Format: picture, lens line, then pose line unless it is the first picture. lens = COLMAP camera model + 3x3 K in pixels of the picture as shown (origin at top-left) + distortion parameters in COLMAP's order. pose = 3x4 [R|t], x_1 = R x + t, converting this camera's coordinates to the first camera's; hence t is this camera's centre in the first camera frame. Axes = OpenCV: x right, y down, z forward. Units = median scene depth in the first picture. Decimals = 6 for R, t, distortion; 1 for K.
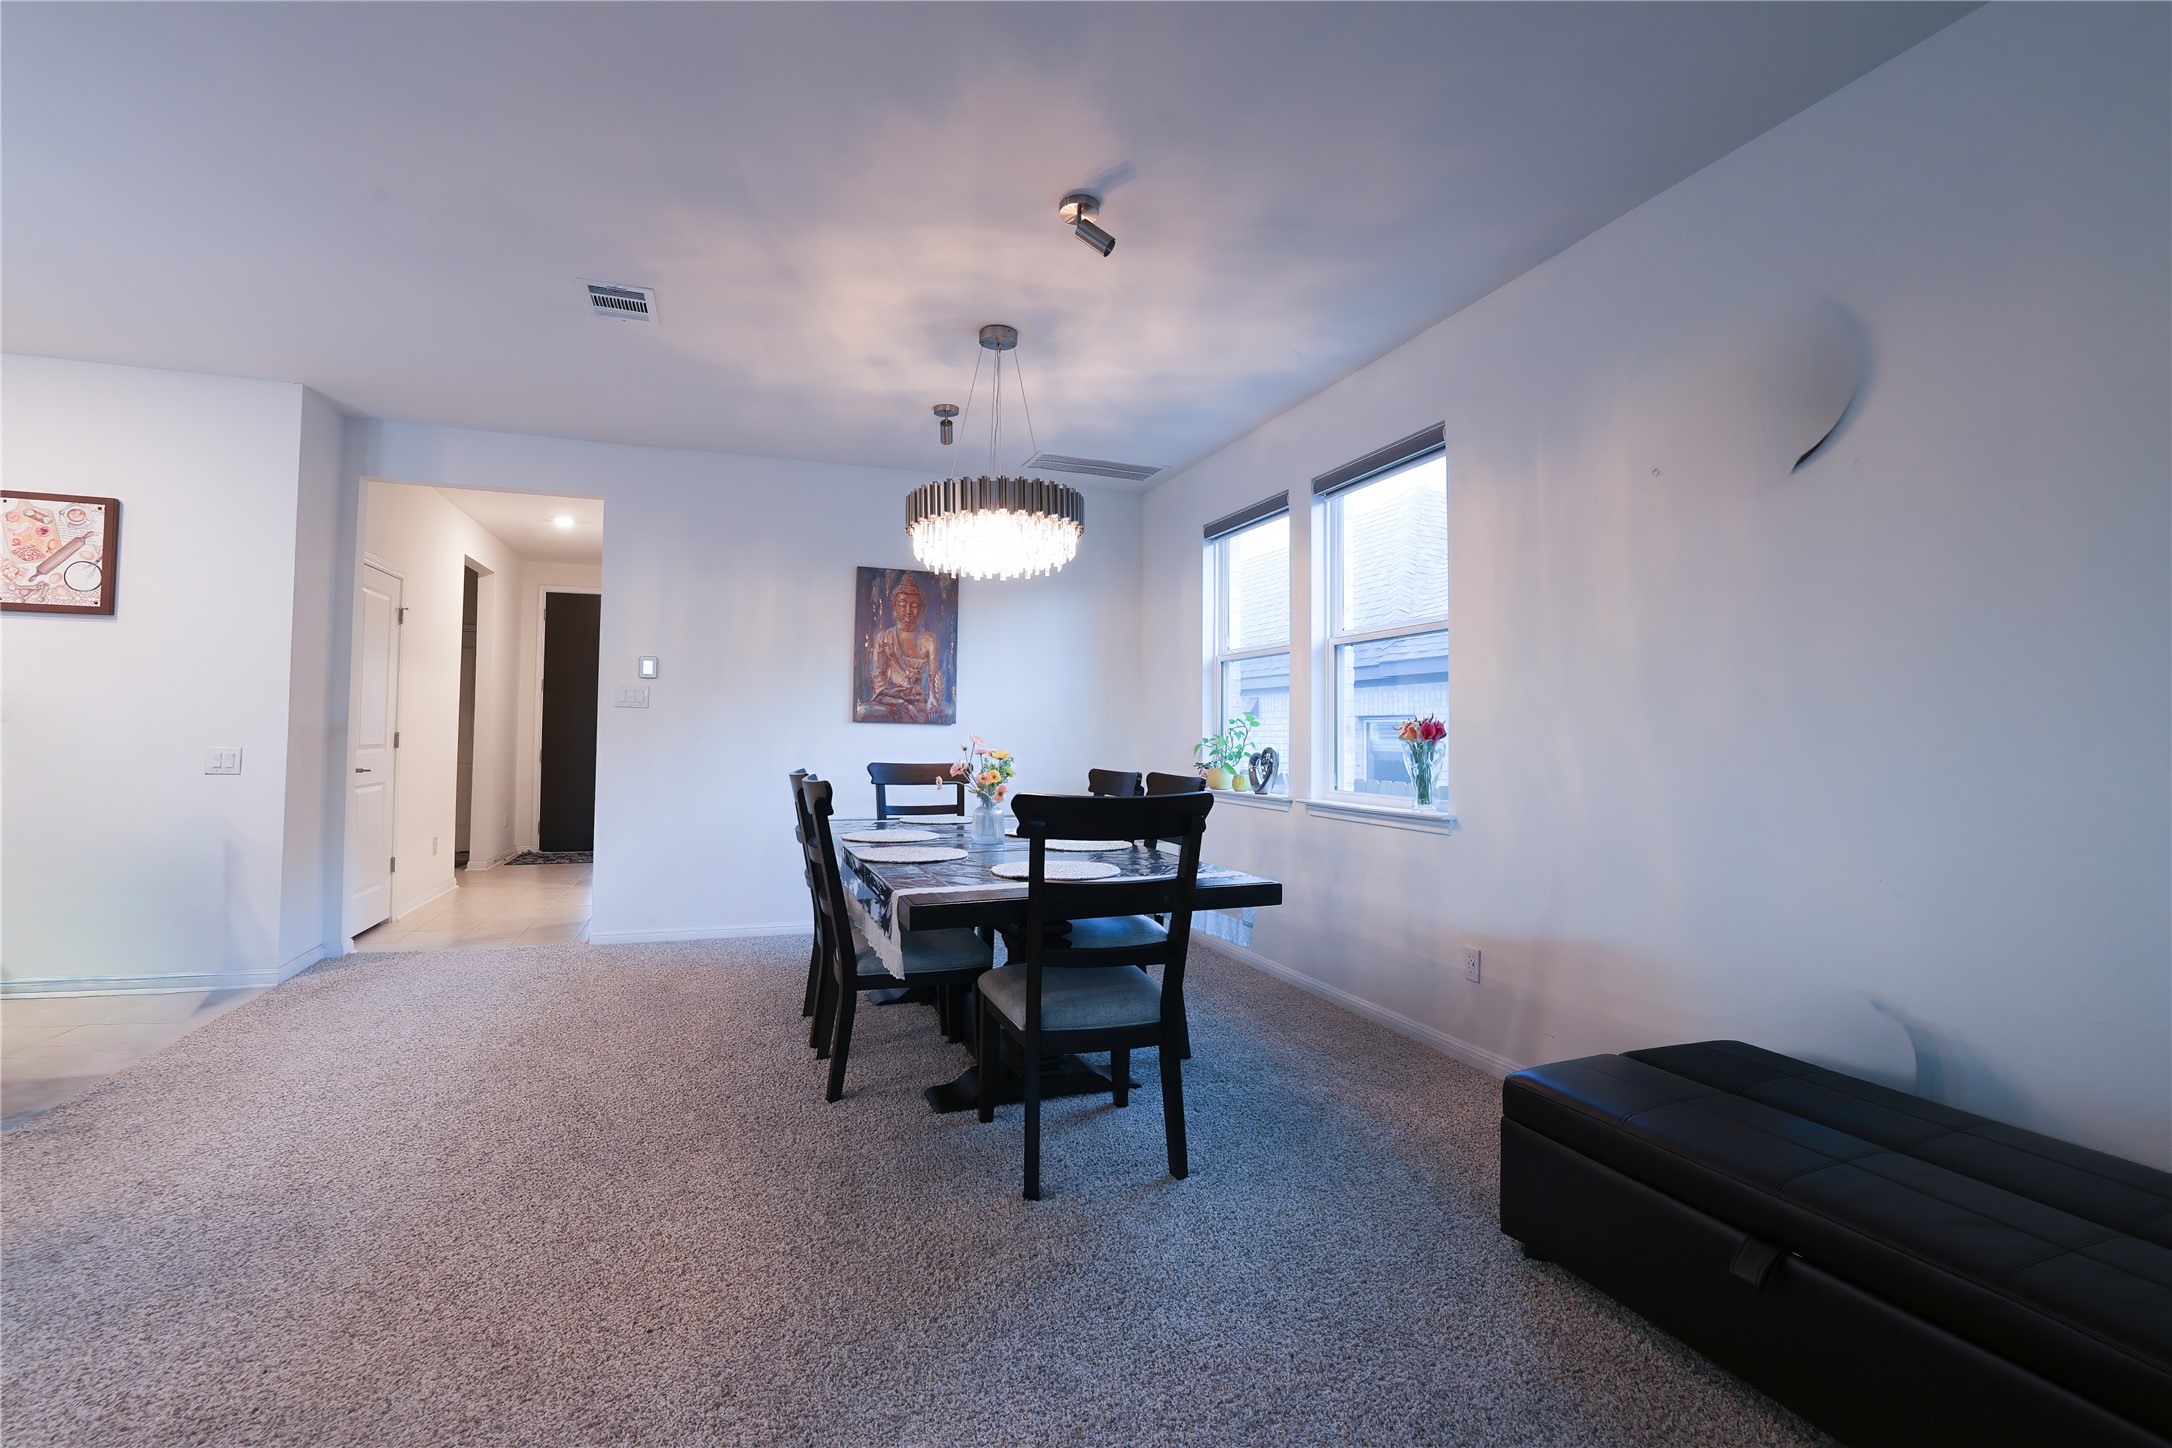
lens RADIAL K [[968.3, 0, 1075.4], [0, 968.3, 699.7], [0, 0, 1]] dist [-0.007517, -0.000165]
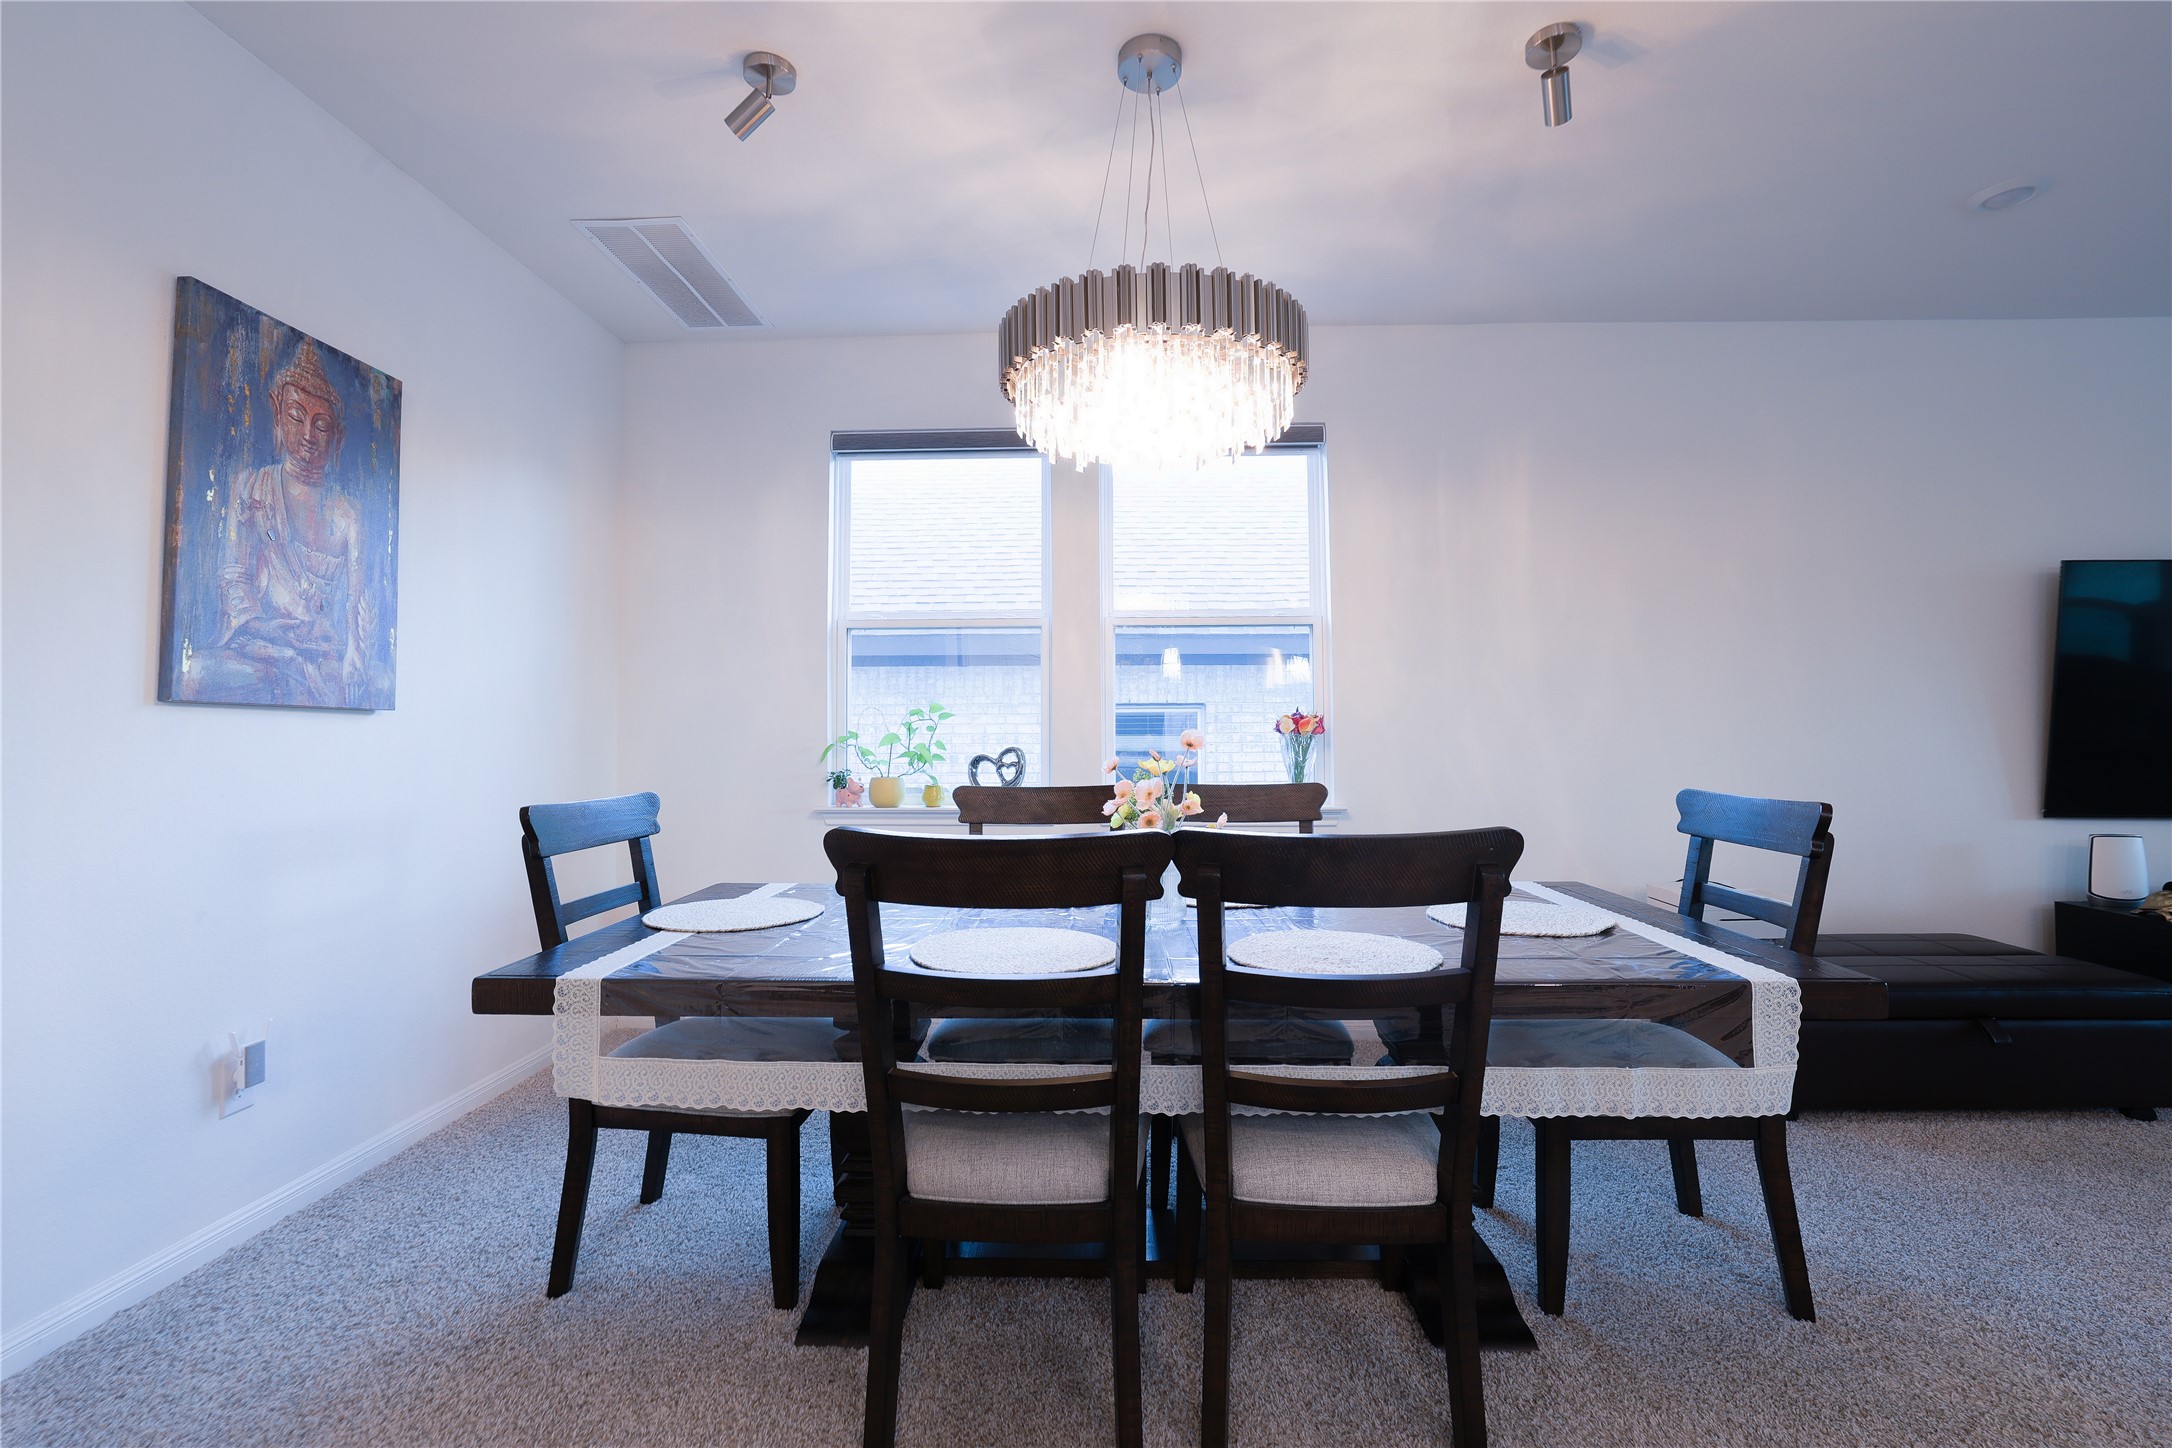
lens RADIAL K [[953.8, 0, 1091.7], [0, 953.8, 696.0], [0, 0, 1]] dist [-0.010531, -0.000166]
pose [[0.370278, 0.024959, 0.928586, -0.423687], [-0.028045, 0.999484, -0.015682, 0.016216], [-0.928498, -0.020236, 0.370786, 0.548126]]
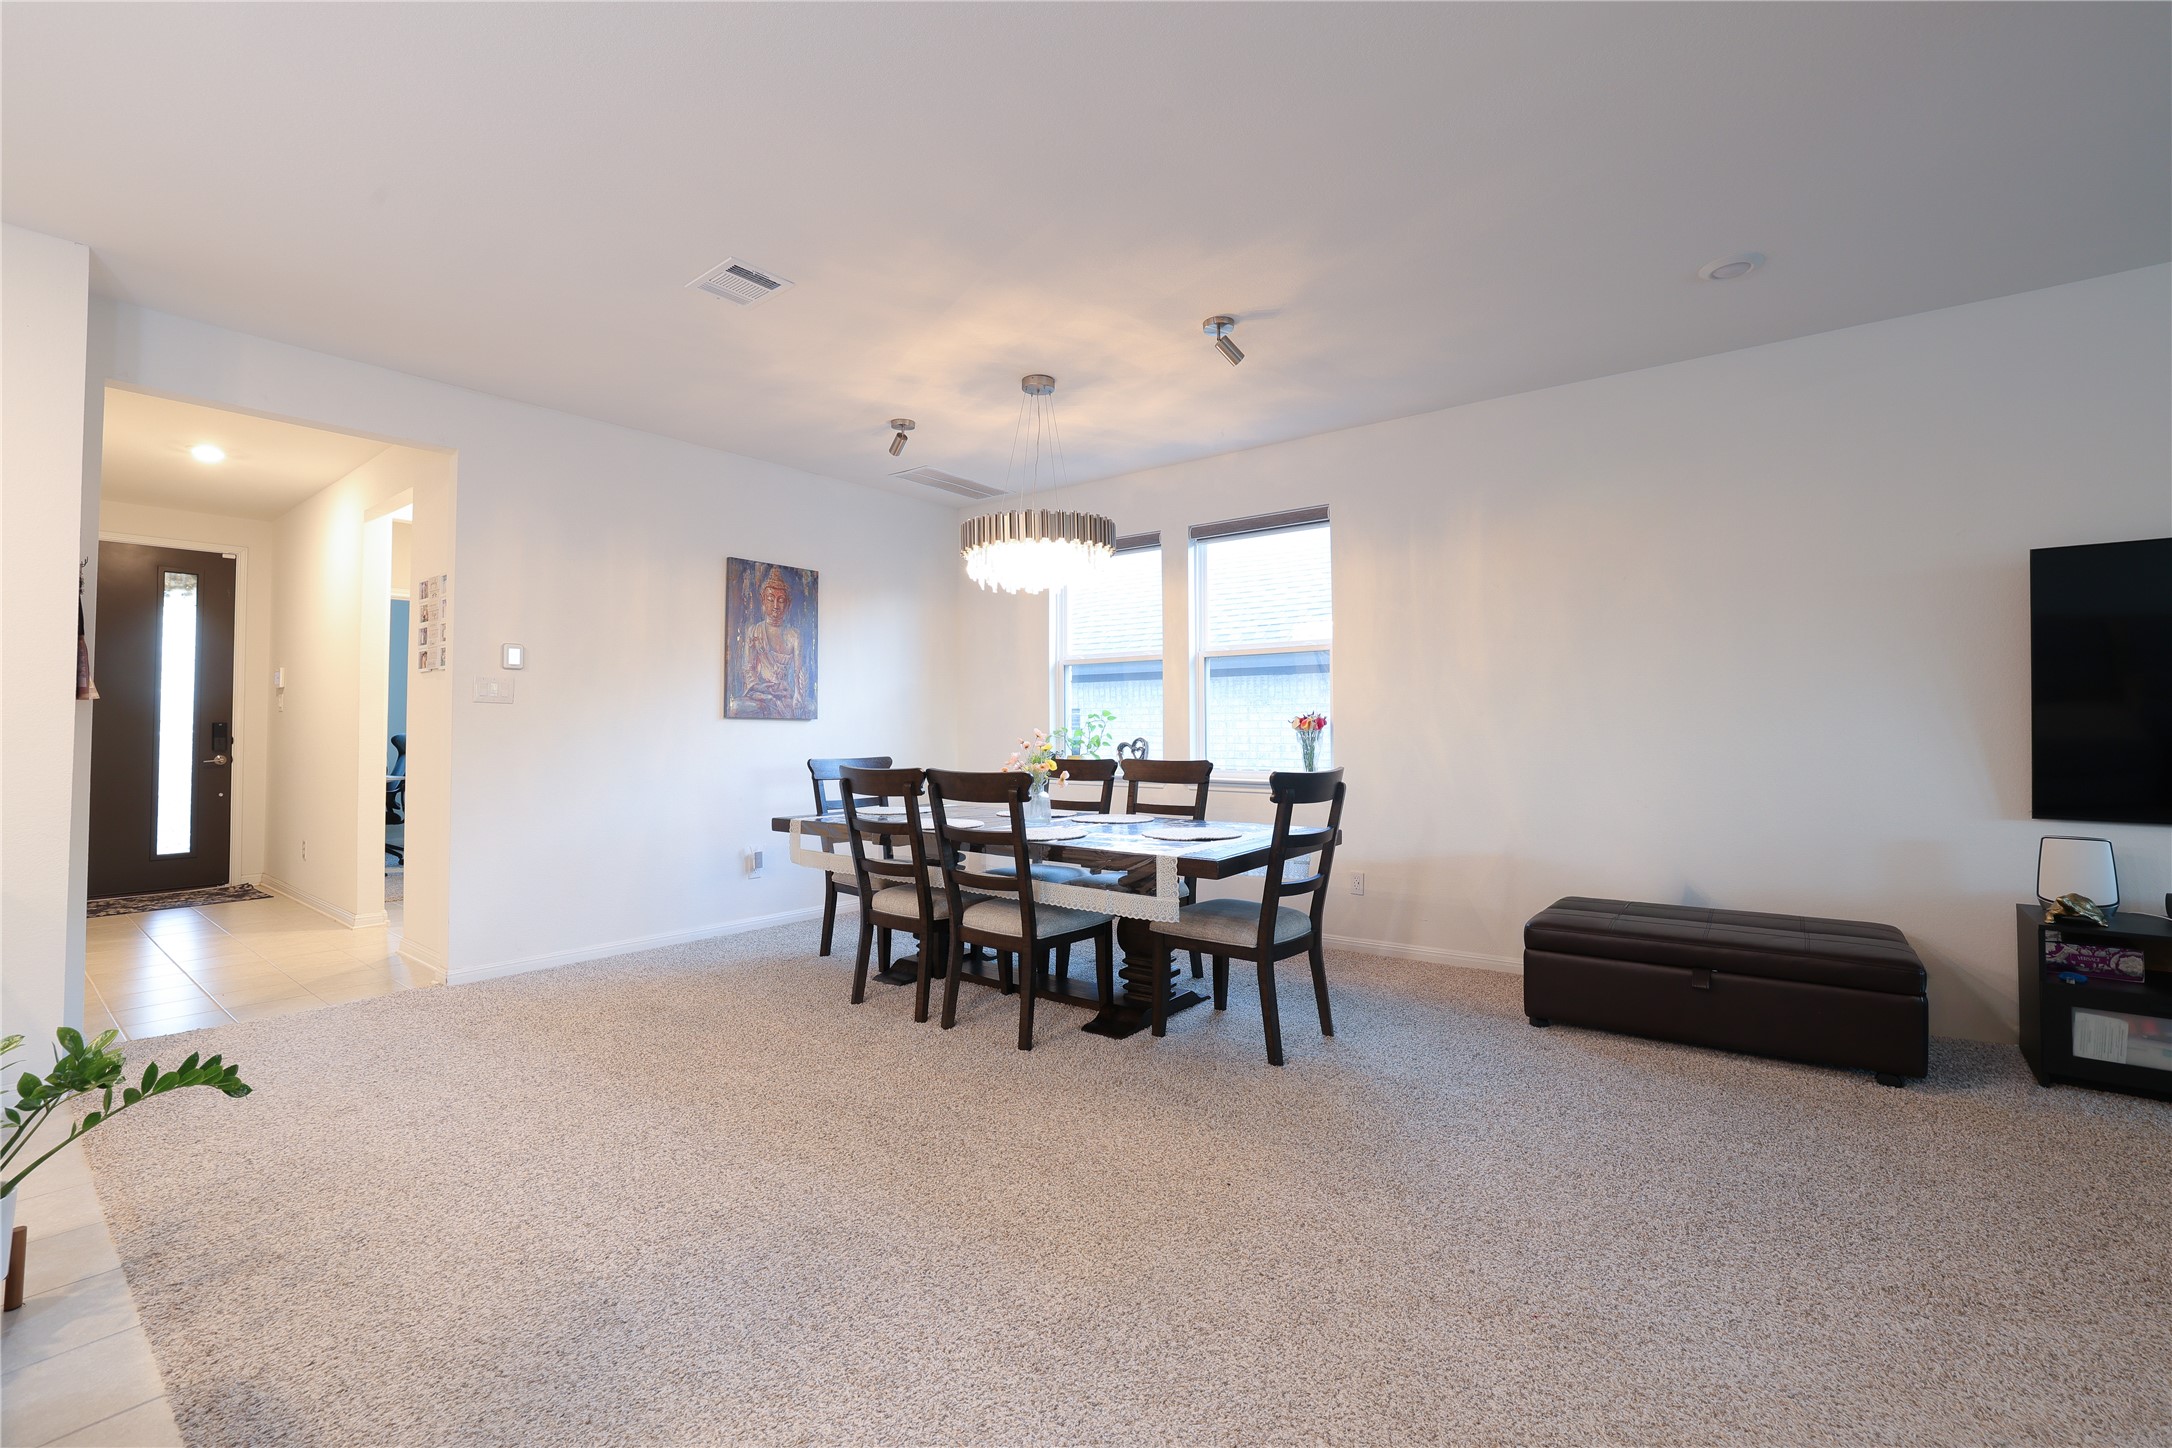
lens RADIAL K [[953.8, 0, 1091.7], [0, 953.8, 696.0], [0, 0, 1]] dist [-0.010531, -0.000166]
pose [[0.840819, 0.006201, 0.541281, -0.432770], [-0.008911, 0.999957, 0.002387, -0.004540], [-0.541244, -0.006831, 0.840838, 0.005643]]
